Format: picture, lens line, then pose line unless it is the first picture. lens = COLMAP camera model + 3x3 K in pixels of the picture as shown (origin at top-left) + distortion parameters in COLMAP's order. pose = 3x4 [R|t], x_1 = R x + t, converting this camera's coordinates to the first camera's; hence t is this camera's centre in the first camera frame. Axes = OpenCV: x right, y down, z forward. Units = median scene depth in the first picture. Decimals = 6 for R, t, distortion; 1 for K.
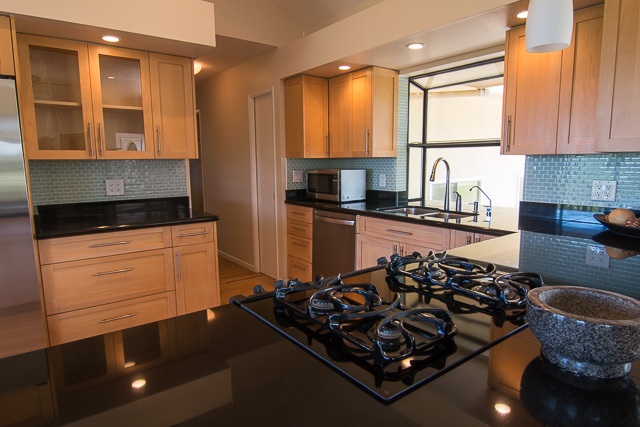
lens RADIAL K [[362.5, 0, 316.9], [0, 362.5, 210.5], [0, 0, 1]] dist [-0.028452, 0.001290]
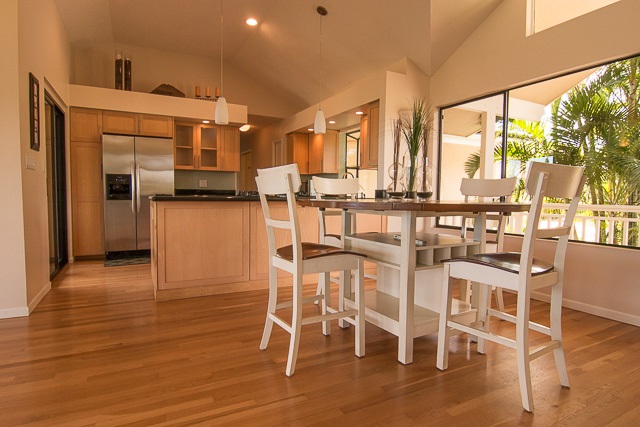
lens RADIAL K [[365.2, 0, 322.9], [0, 365.2, 217.1], [0, 0, 1]] dist [0.006079, 0.000587]
pose [[0.985320, 0.028898, -0.168255, 0.513102], [-0.042940, 0.995835, -0.080425, 0.266993], [0.165230, 0.086469, 0.982457, -0.996890]]
